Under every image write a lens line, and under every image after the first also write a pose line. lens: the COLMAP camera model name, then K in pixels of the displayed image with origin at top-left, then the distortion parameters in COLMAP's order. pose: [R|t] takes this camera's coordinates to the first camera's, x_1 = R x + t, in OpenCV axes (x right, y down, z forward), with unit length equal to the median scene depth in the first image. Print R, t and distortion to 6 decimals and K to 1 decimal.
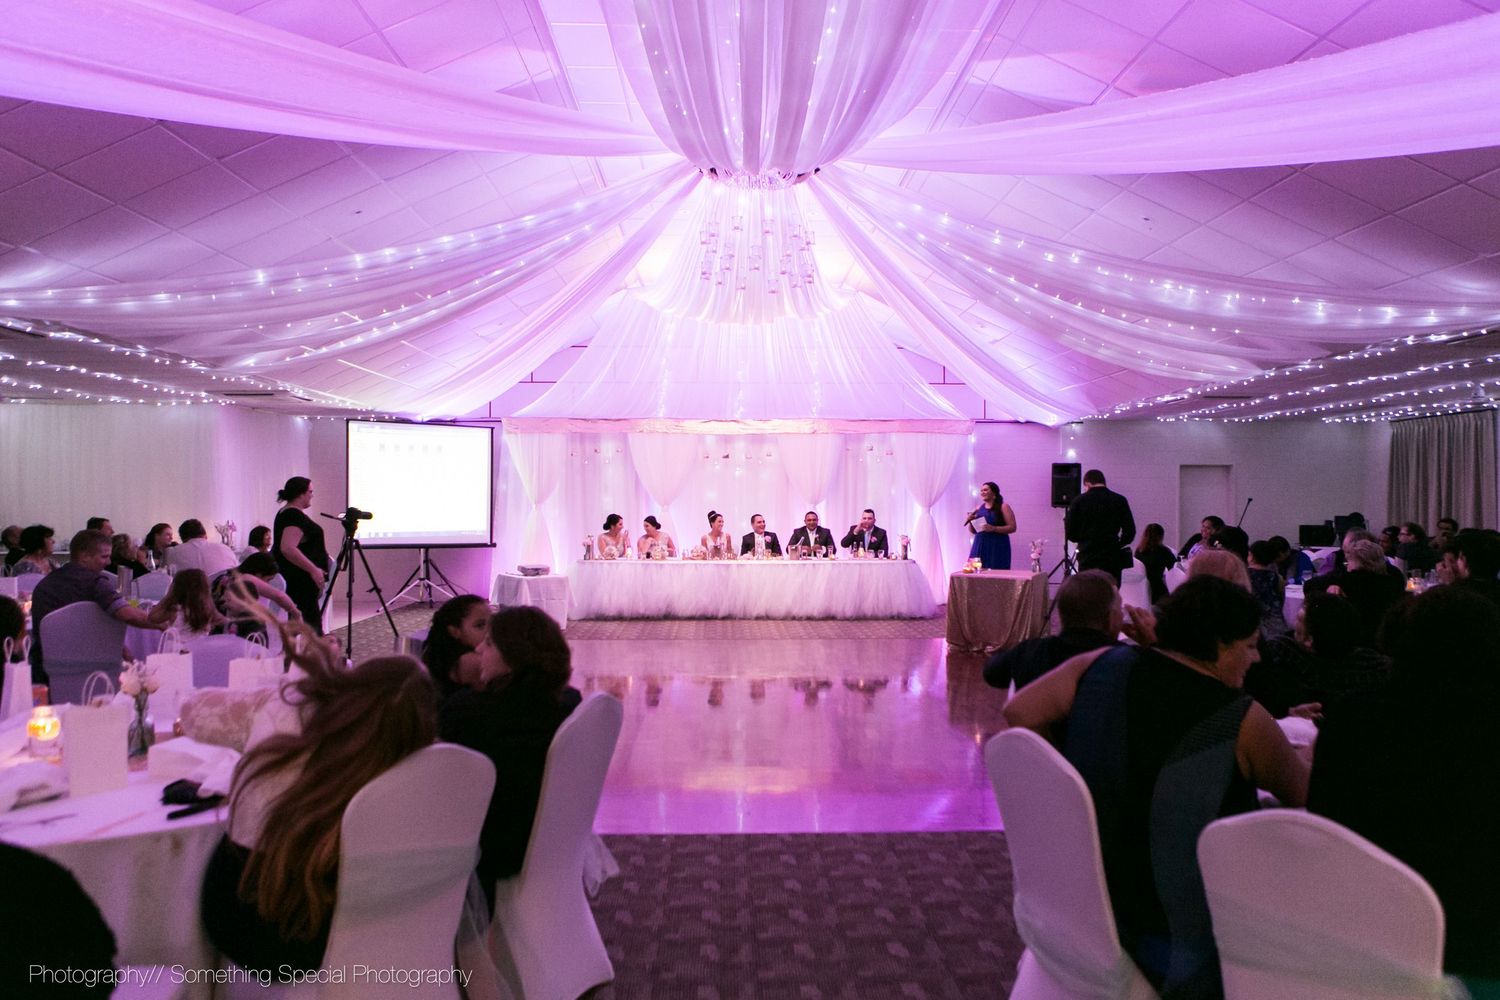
lens RADIAL K [[1003.4, 0, 750.0], [0, 1003.4, 500.0], [0, 0, 1]] dist [-0.003630, -0.001073]
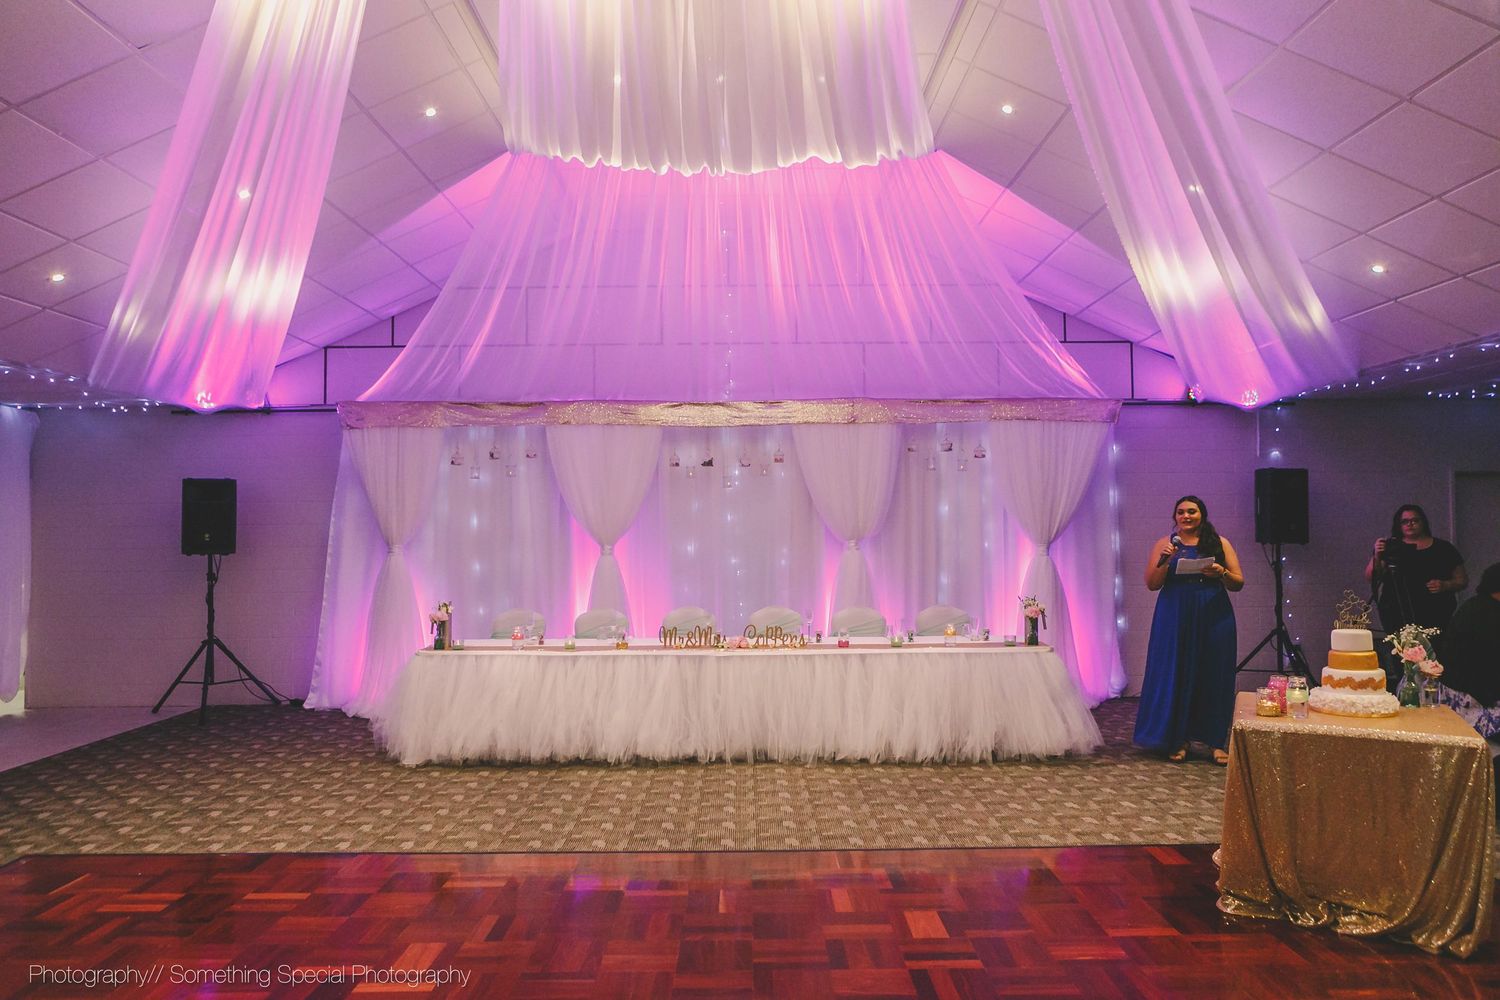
lens RADIAL K [[1003.4, 0, 750.0], [0, 1003.4, 500.0], [0, 0, 1]] dist [-0.003630, -0.001073]
pose [[0.999780, -0.007460, -0.019598, 0.013456], [0.006787, 0.999392, -0.034197, -0.000620], [0.019842, 0.034056, 0.999223, 0.401832]]
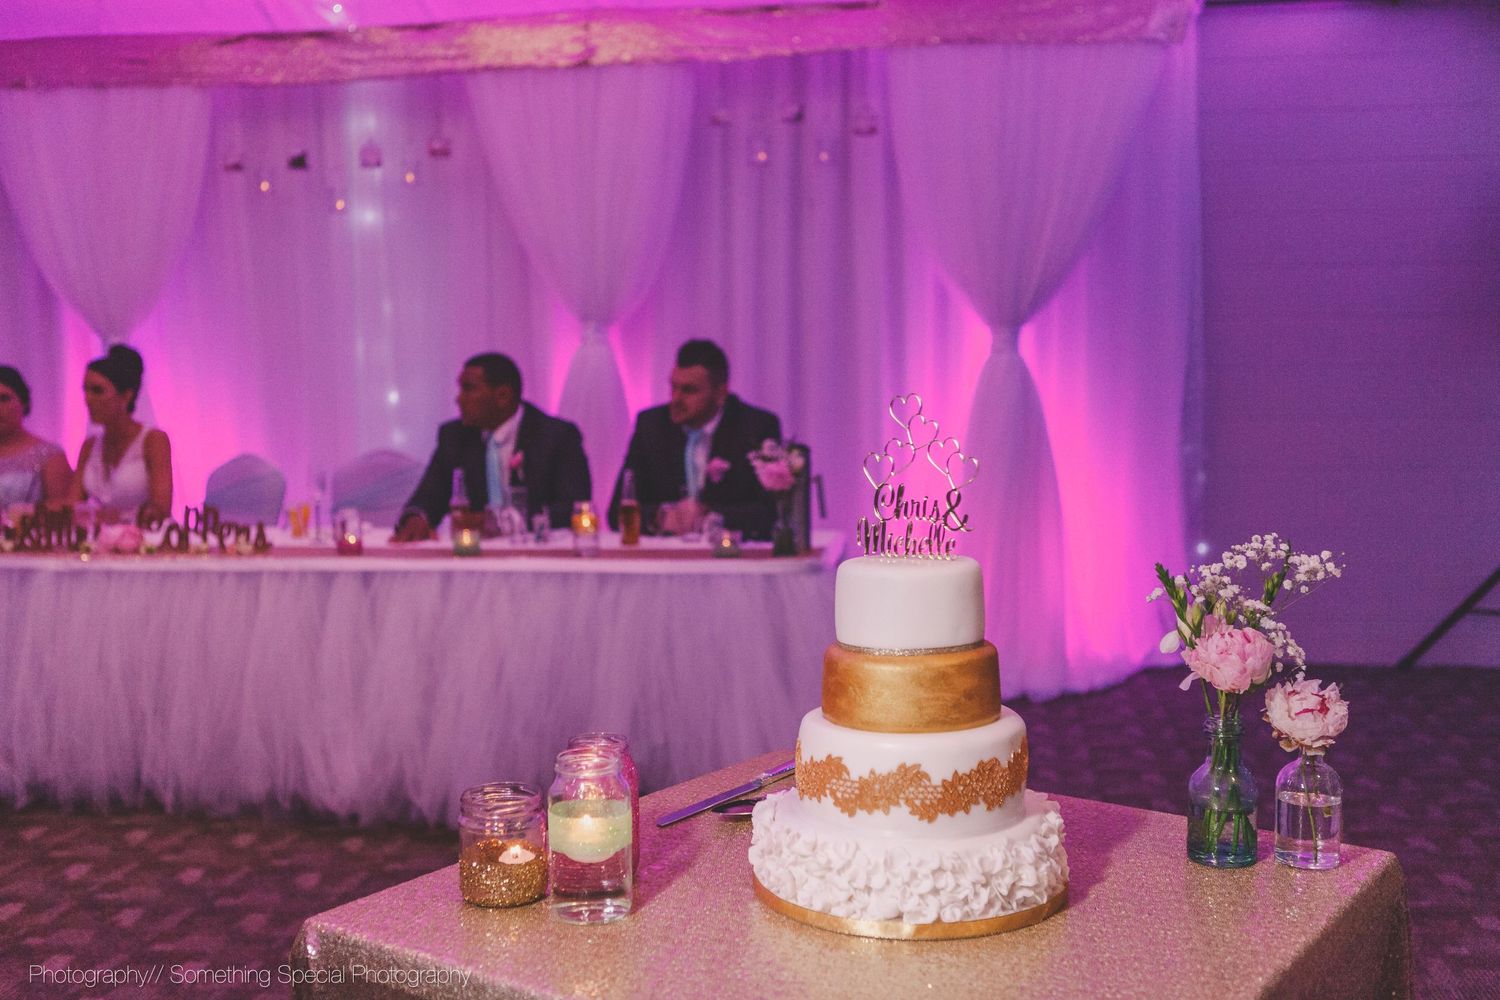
lens RADIAL K [[1530.1, 0, 750.0], [0, 1530.1, 500.0], [0, 0, 1]] dist [-0.005644, -0.002937]
pose [[0.979195, 0.008476, -0.202742, 0.193701], [0.012863, 0.994525, 0.103701, 0.009537], [0.202511, -0.104152, 0.973726, 0.585778]]
